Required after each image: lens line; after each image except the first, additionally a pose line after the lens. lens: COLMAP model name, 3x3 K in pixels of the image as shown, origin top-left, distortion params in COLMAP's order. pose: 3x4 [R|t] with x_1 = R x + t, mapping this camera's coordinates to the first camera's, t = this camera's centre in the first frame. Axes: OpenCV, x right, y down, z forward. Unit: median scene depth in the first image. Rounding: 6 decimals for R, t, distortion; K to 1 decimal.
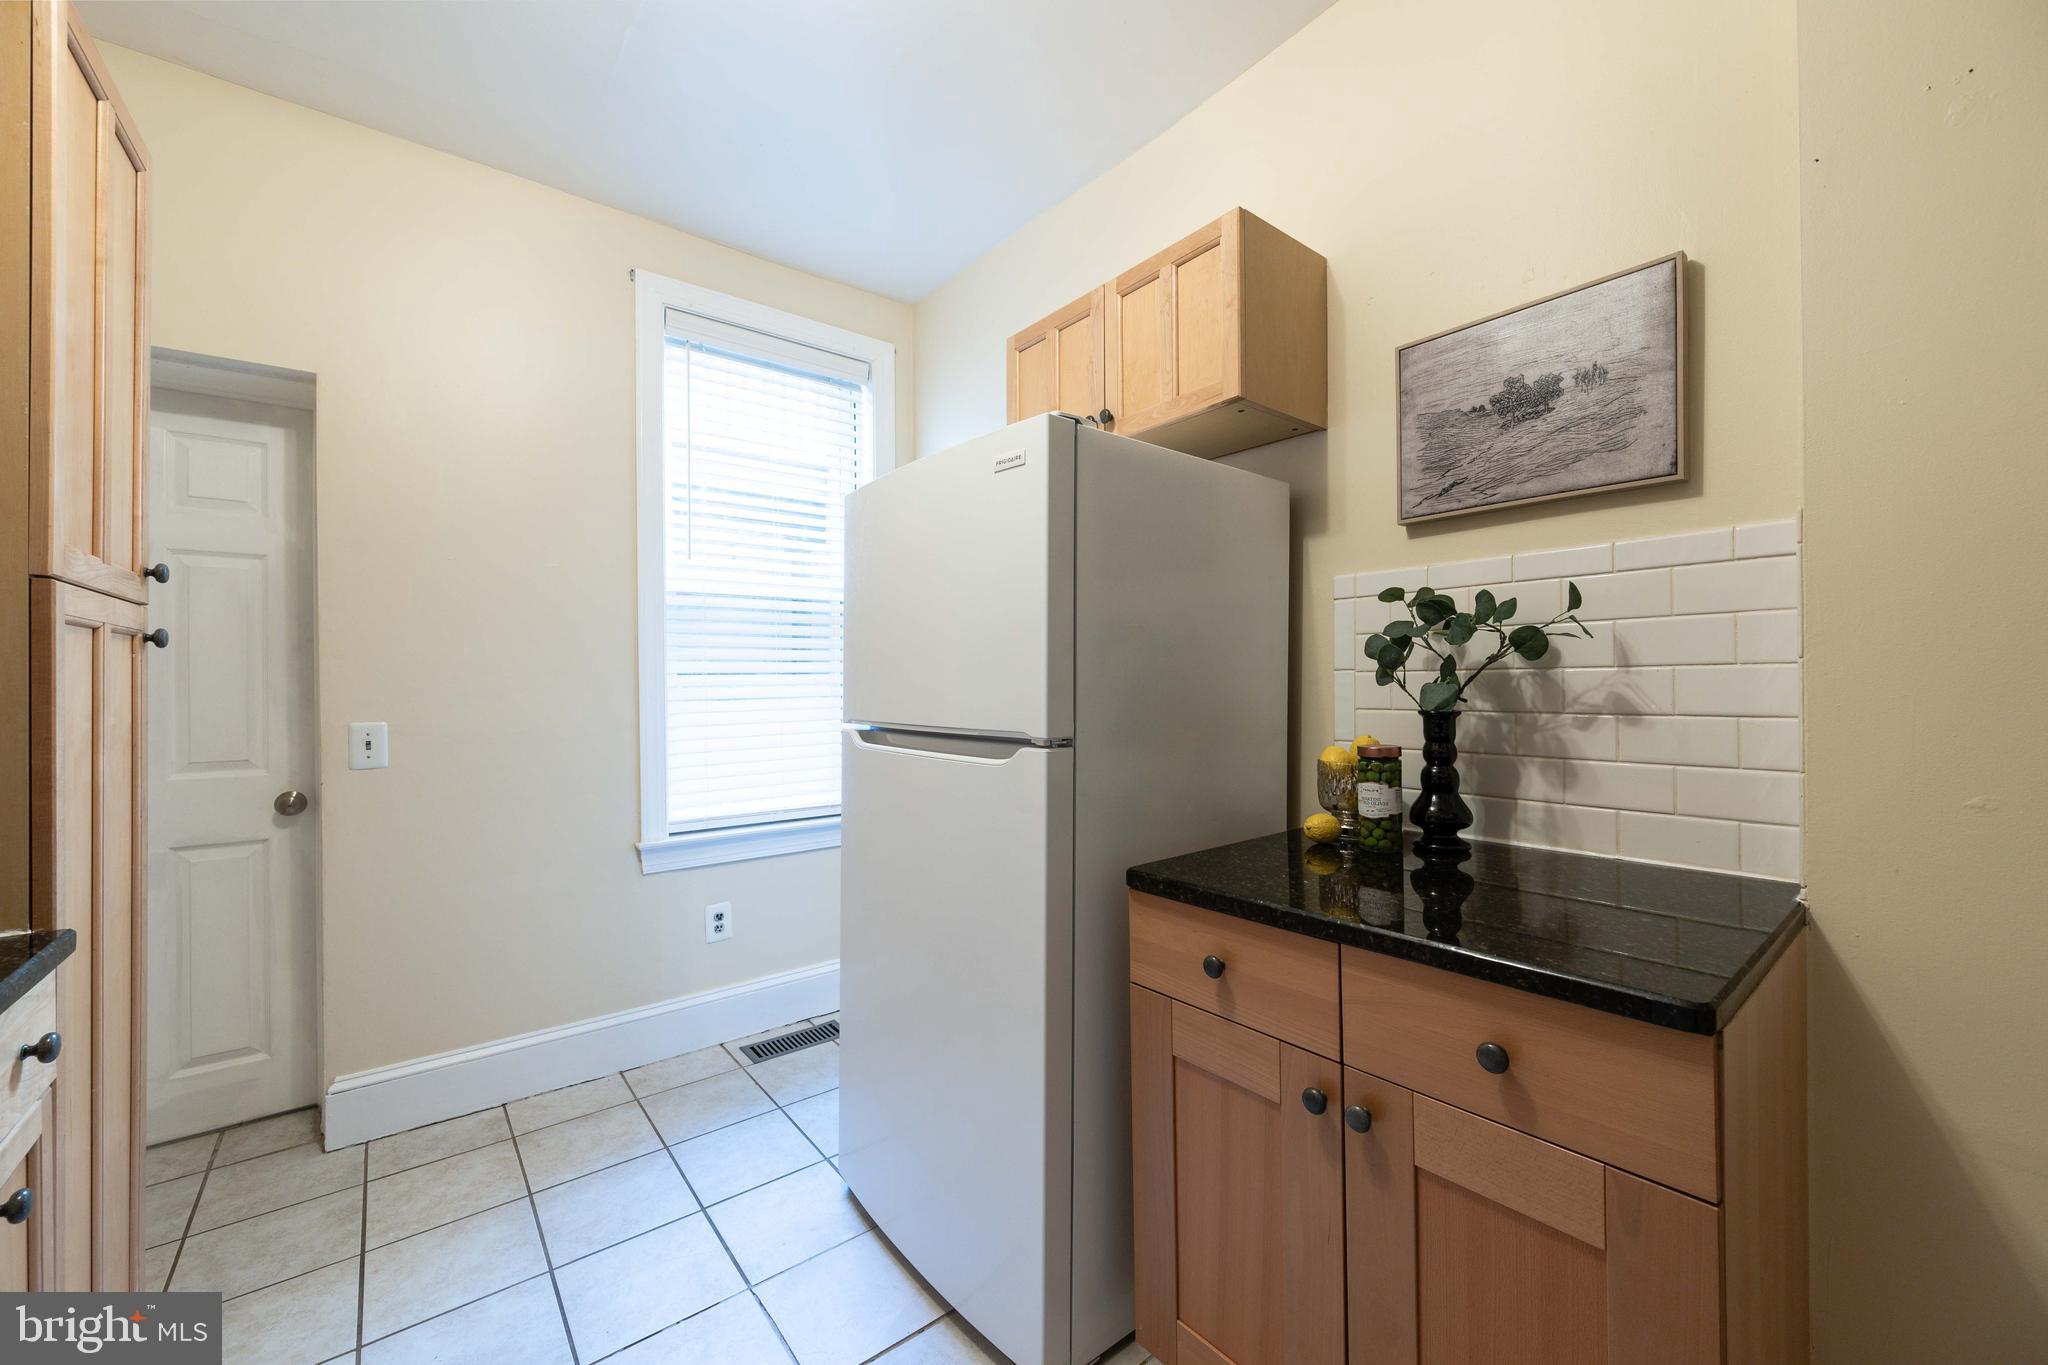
lens RADIAL K [[790.3, 0, 1024.0], [0, 790.3, 682.5], [0, 0, 1]] dist [-0.001836, -0.000246]
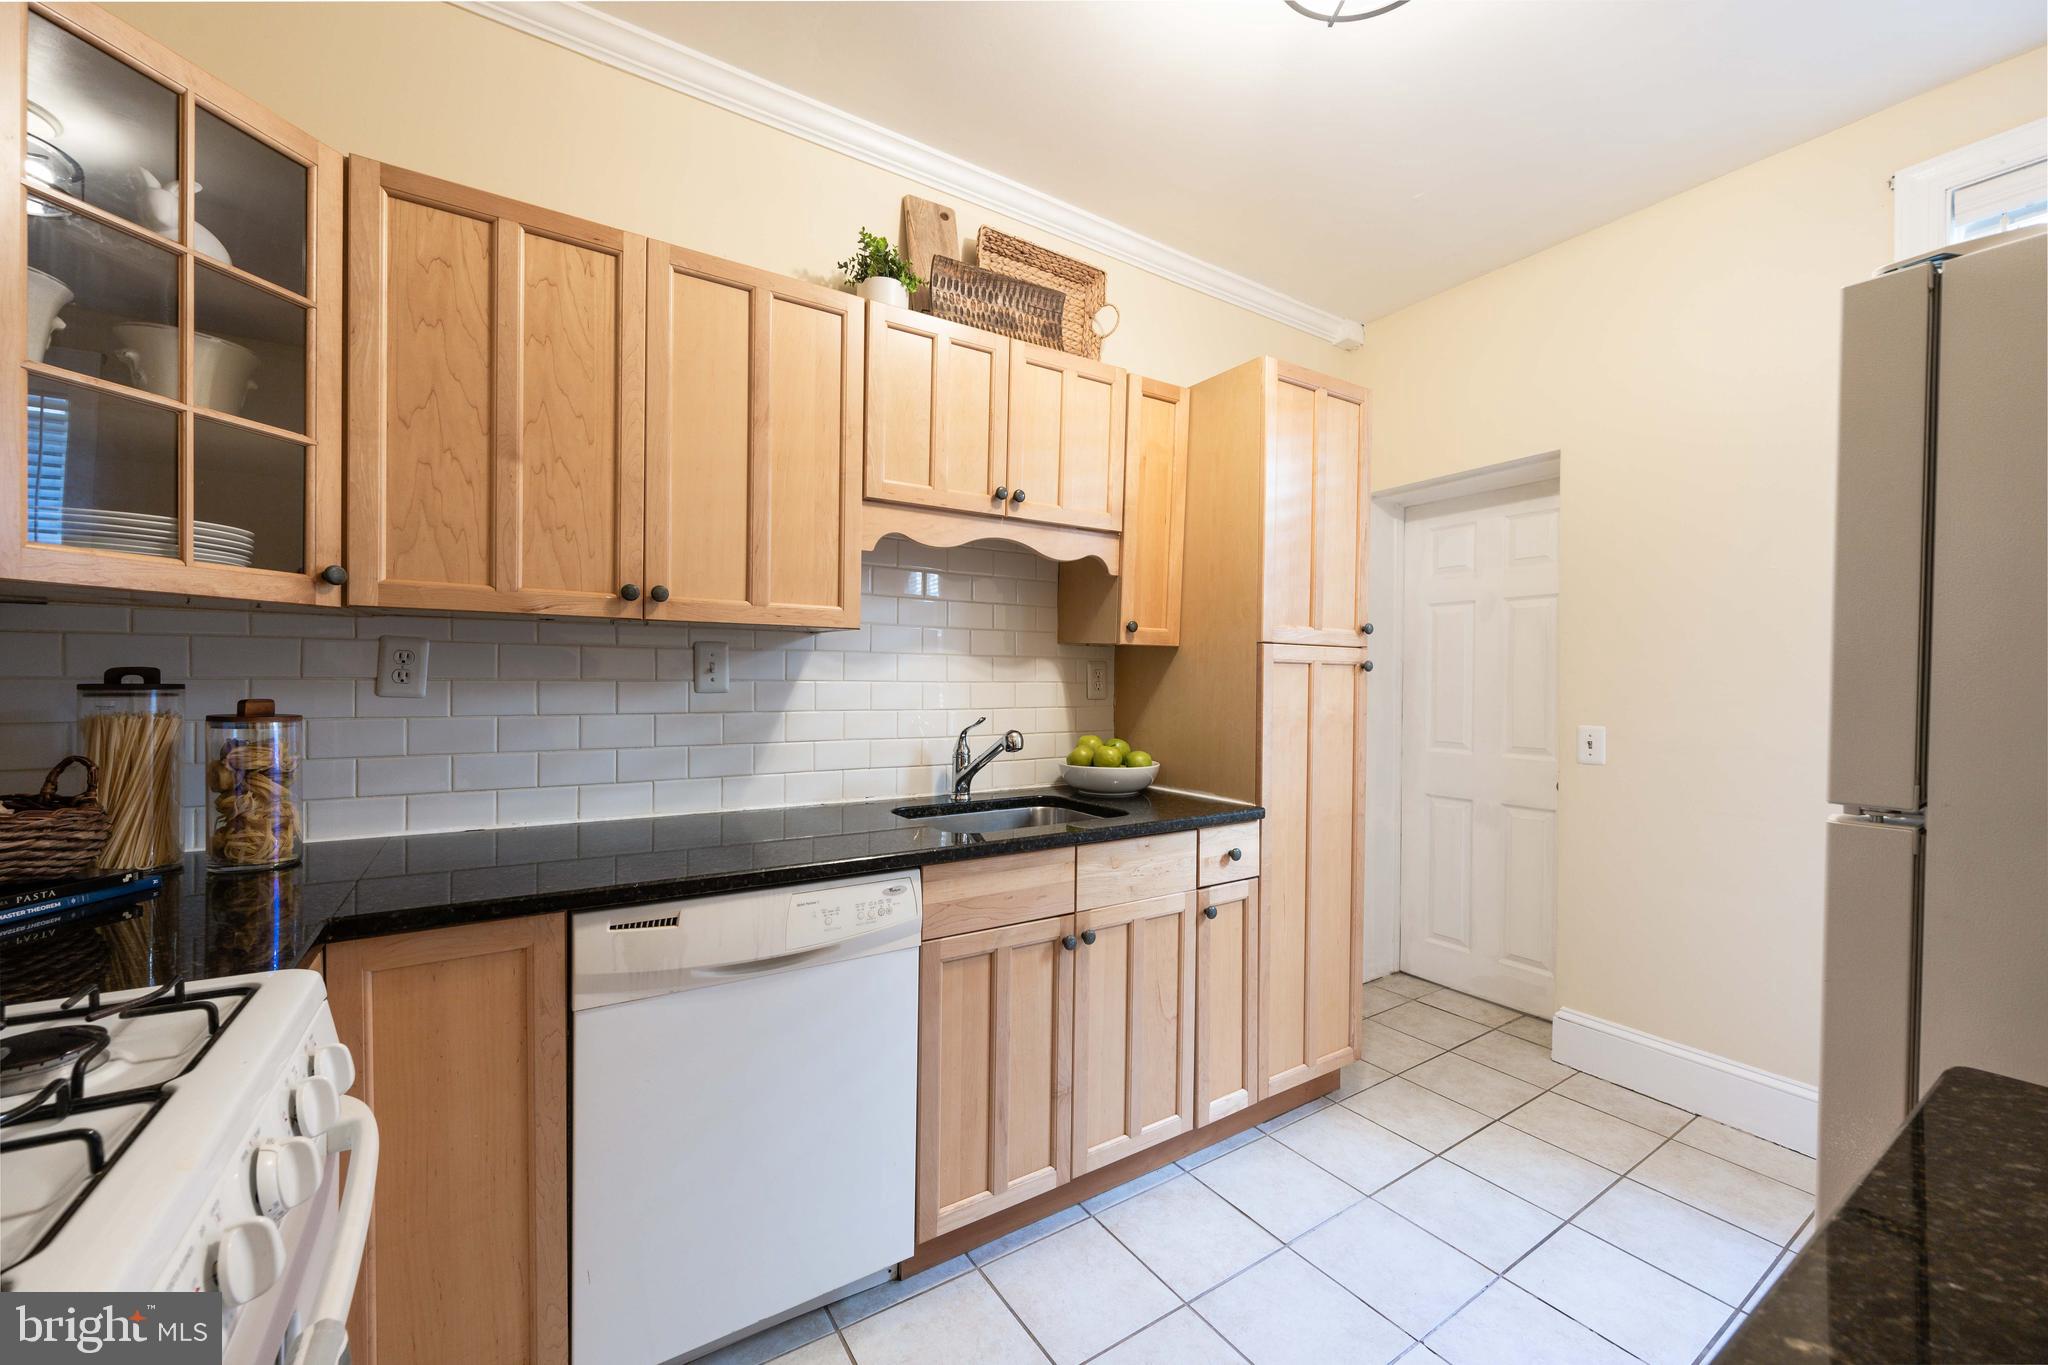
lens RADIAL K [[797.8, 0, 1023.6], [0, 797.8, 687.6], [0, 0, 1]] dist [-0.000676, -0.000415]
pose [[-0.099042, 0.010490, -0.995028, 0.471241], [-0.006740, 0.999914, 0.011212, -0.015564], [0.995060, 0.007817, -0.098963, 0.267915]]
